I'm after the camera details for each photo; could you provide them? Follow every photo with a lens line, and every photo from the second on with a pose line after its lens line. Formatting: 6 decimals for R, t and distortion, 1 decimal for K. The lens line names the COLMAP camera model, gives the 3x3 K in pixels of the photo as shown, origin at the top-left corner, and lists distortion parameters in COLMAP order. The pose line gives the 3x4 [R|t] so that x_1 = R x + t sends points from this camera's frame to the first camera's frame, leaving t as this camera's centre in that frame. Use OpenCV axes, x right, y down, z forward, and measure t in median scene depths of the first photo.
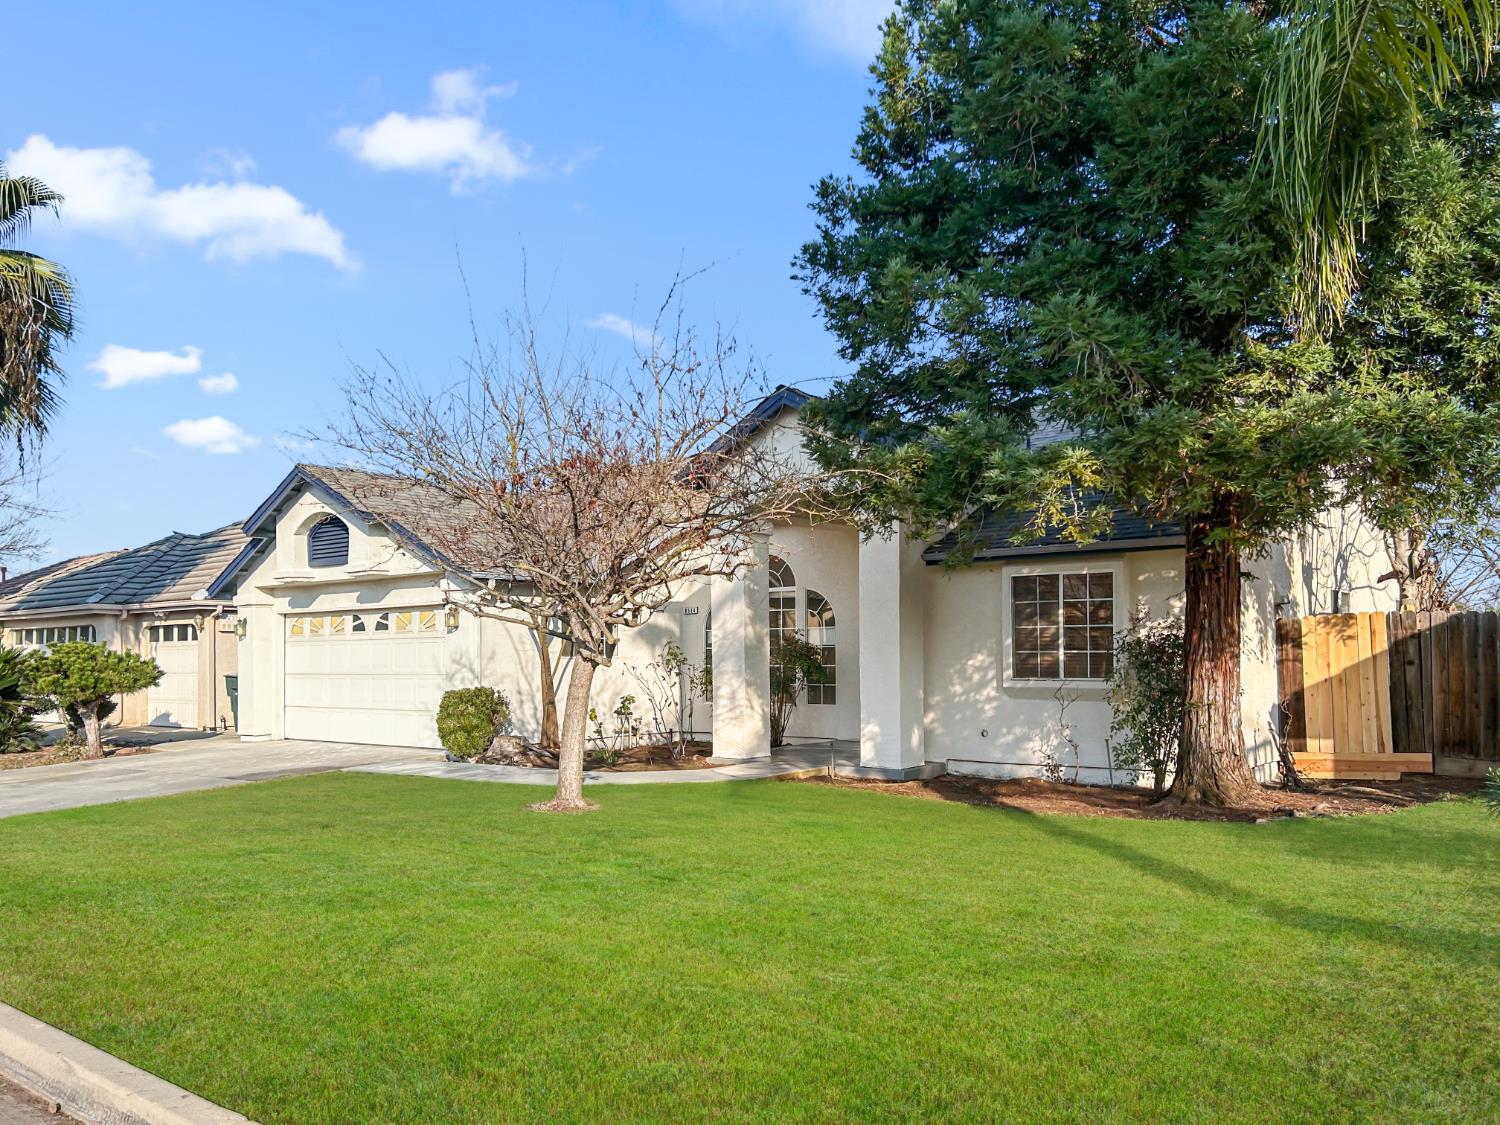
lens RADIAL K [[1125.4, 0, 750.0], [0, 1125.4, 562.5], [0, 0, 1]] dist [0.144923, -0.000819]
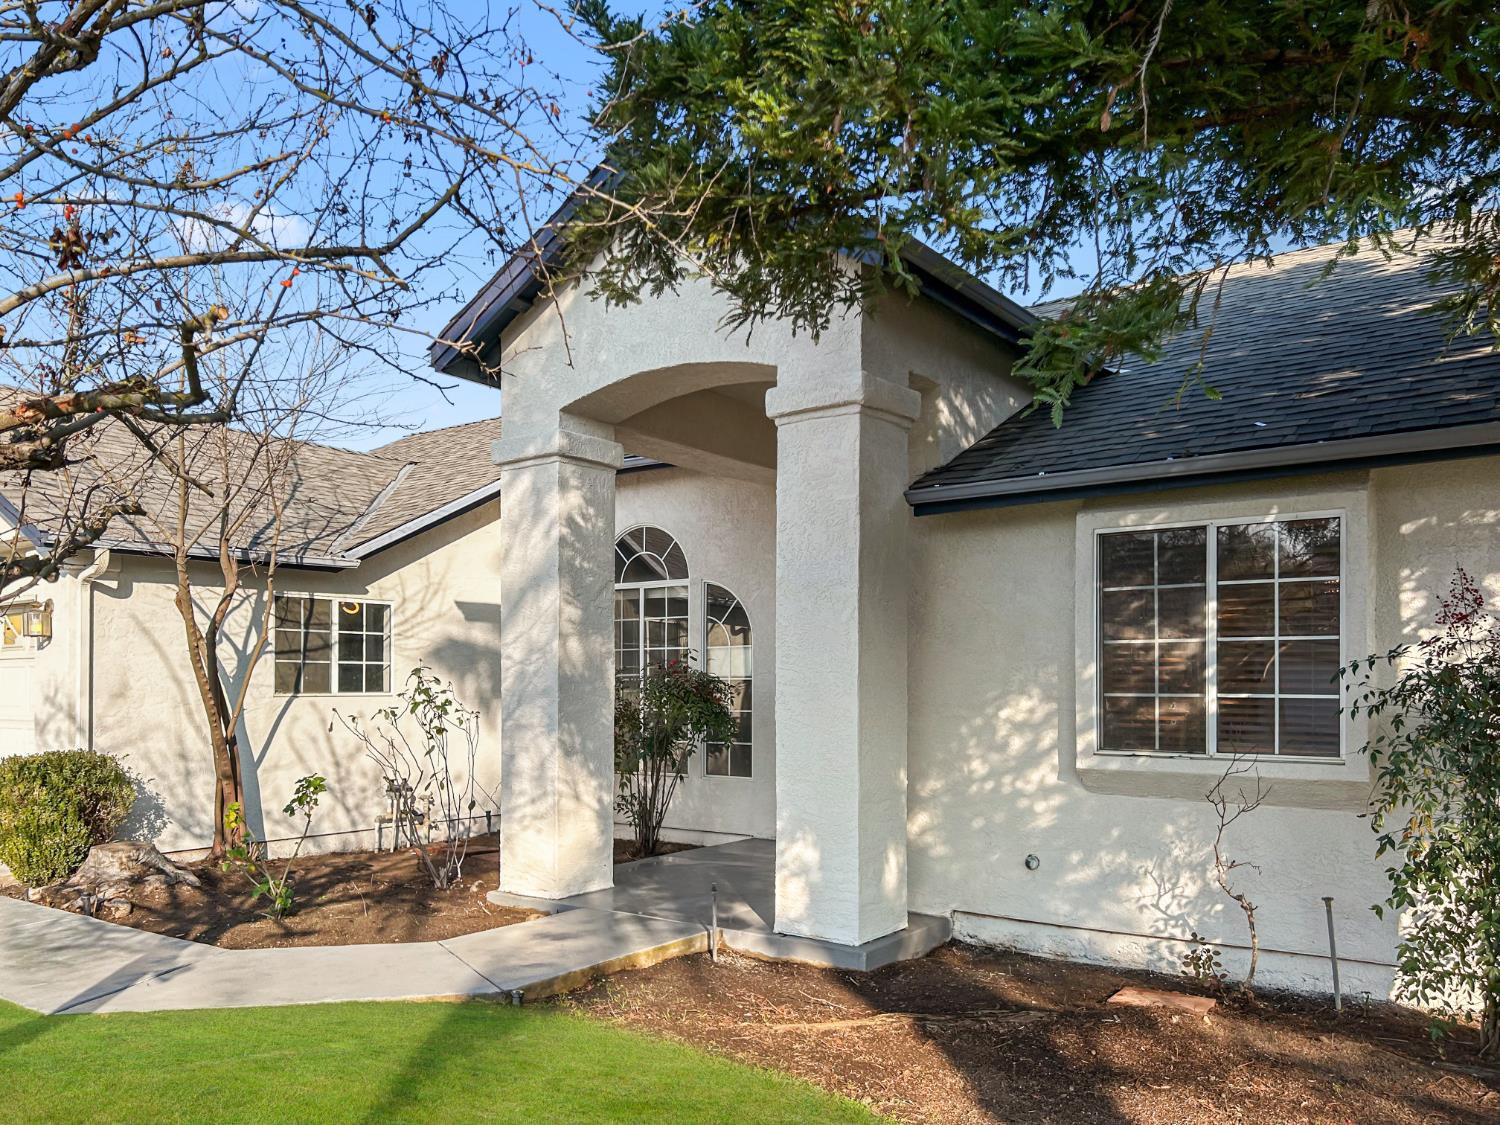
lens RADIAL K [[1154.4, 0, 750.0], [0, 1154.4, 562.5], [0, 0, 1]] dist [0.038321, -0.002755]
pose [[0.999166, 0.013627, 0.038503, 0.063877], [-0.012655, 0.999598, -0.025381, 0.036533], [-0.038833, 0.024872, 0.998936, 0.498335]]
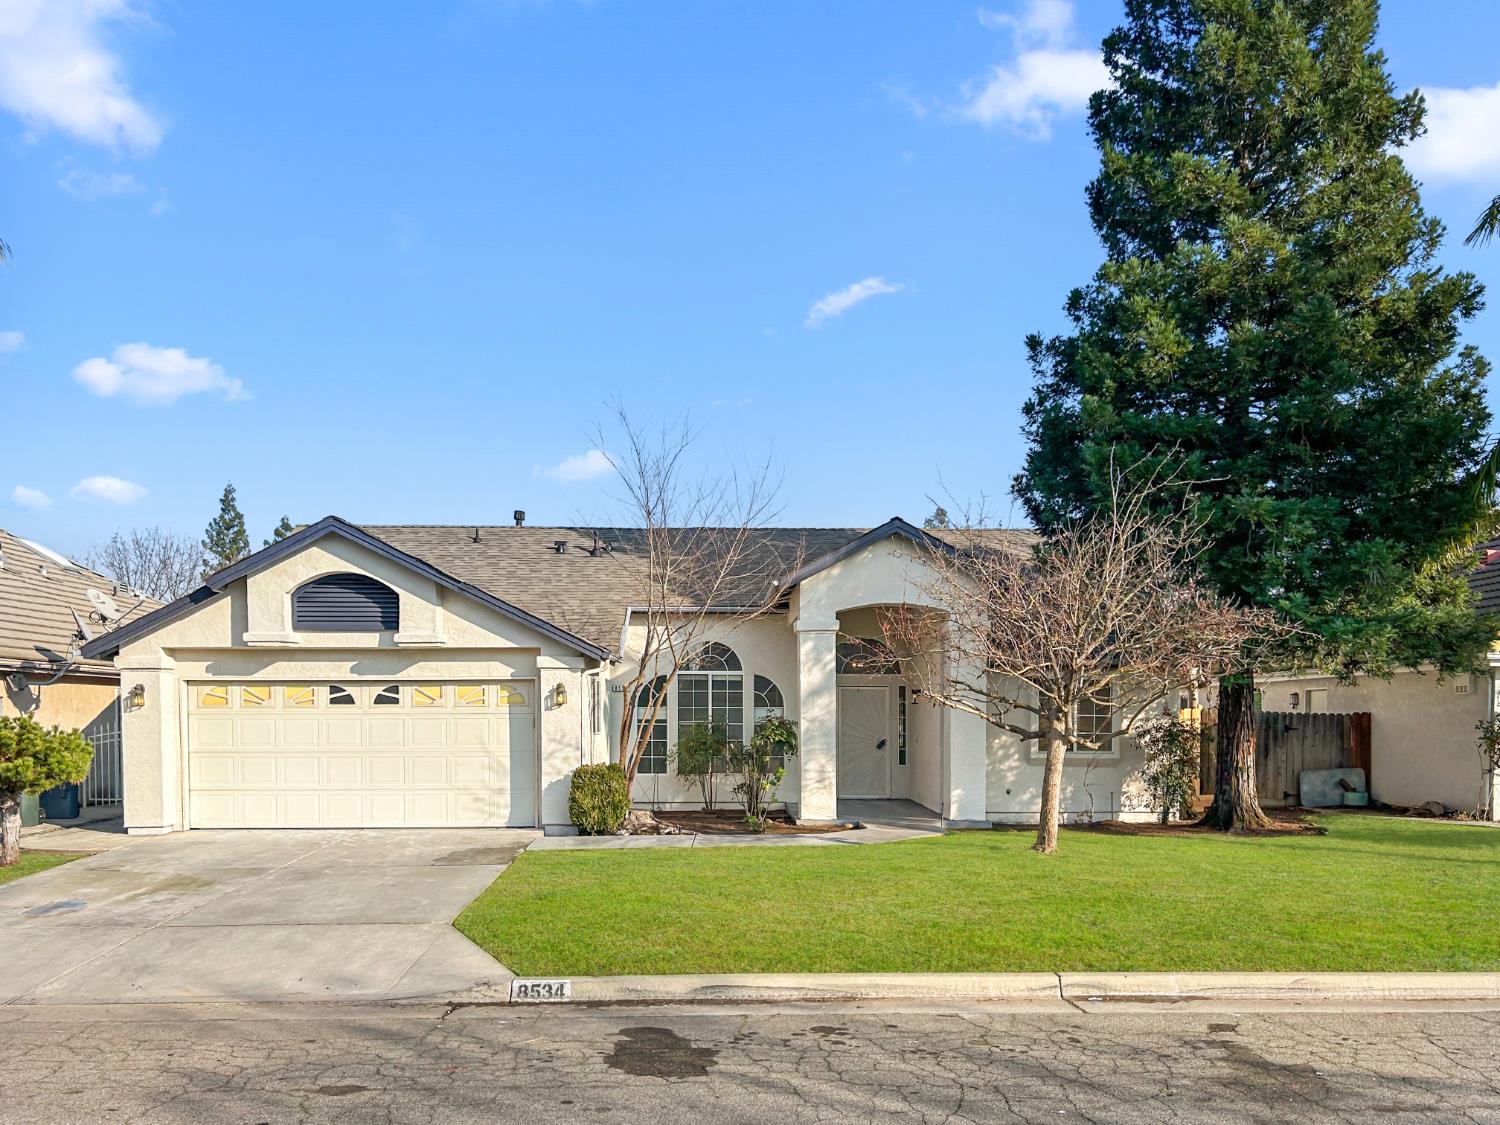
lens RADIAL K [[1125.4, 0, 750.0], [0, 1125.4, 562.5], [0, 0, 1]] dist [0.144923, -0.000819]
pose [[0.751461, 0.096166, 0.652731, -0.942735], [-0.065832, 0.995312, -0.070848, -0.010639], [-0.656485, 0.010269, 0.754269, 0.151861]]
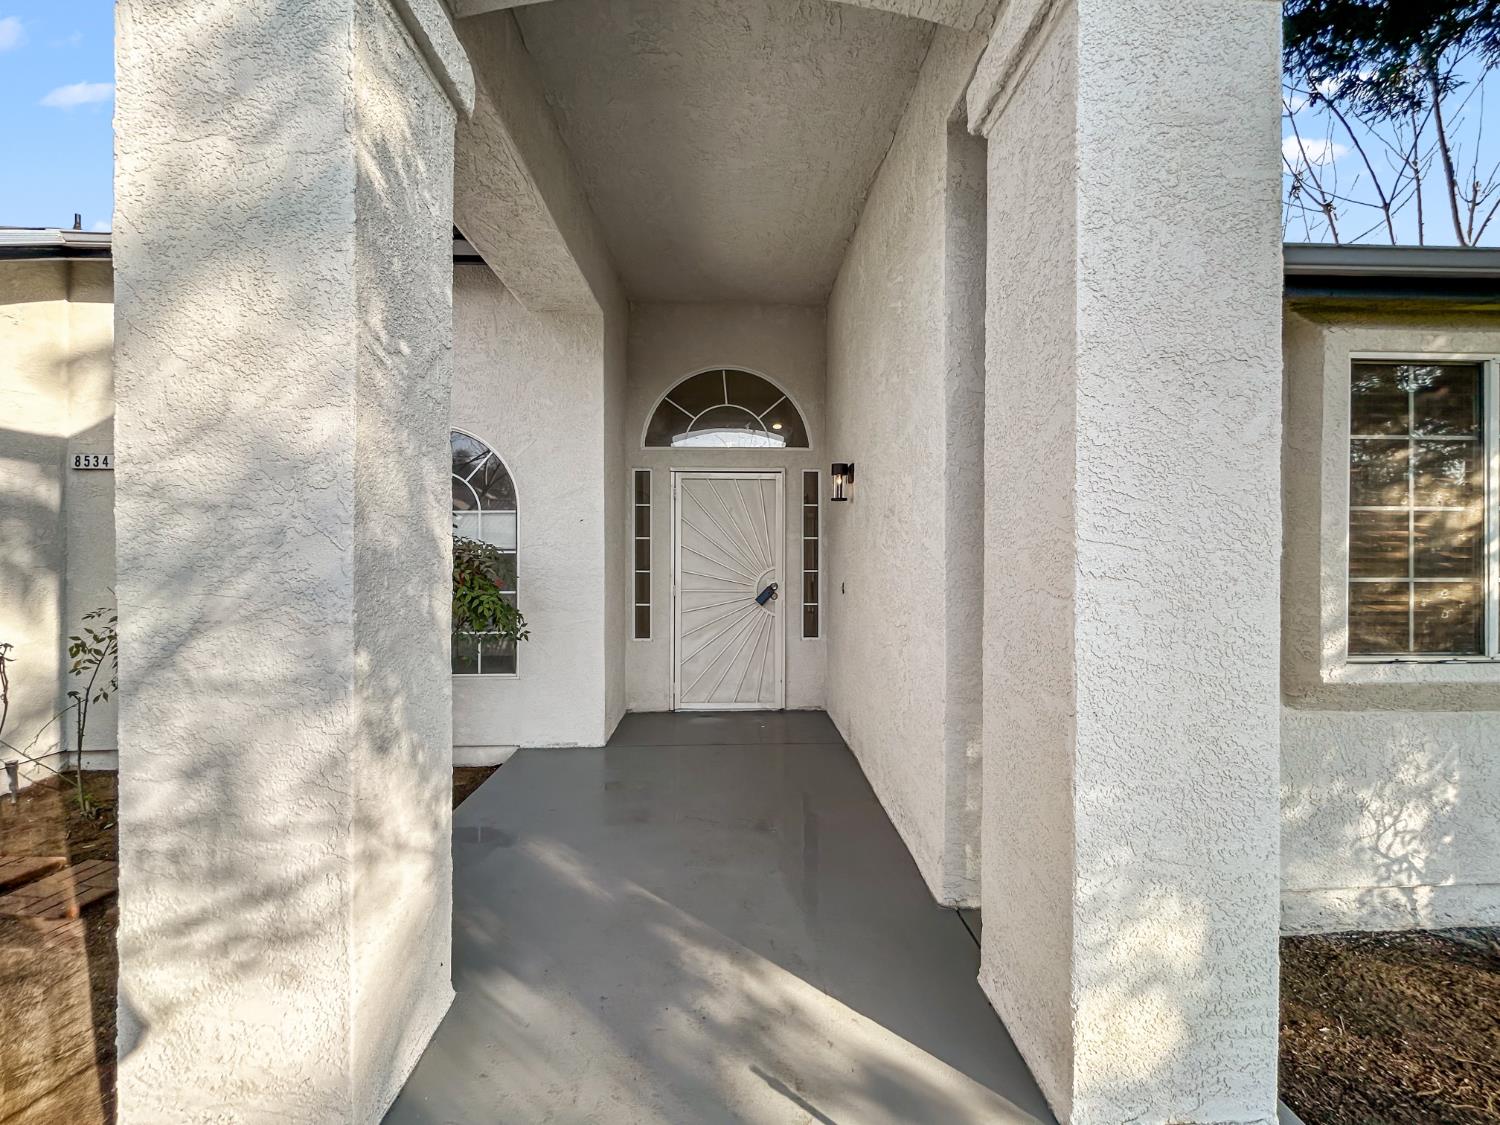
lens RADIAL K [[623.0, 0, 743.3], [0, 623.0, 540.6], [0, 0, 1]] dist [0.002234, 0.000160]
pose [[0.755175, 0.021655, 0.655165, -0.028061], [-0.061253, 0.997412, 0.037636, 0.067999], [-0.652655, -0.068553, 0.754548, 0.931288]]
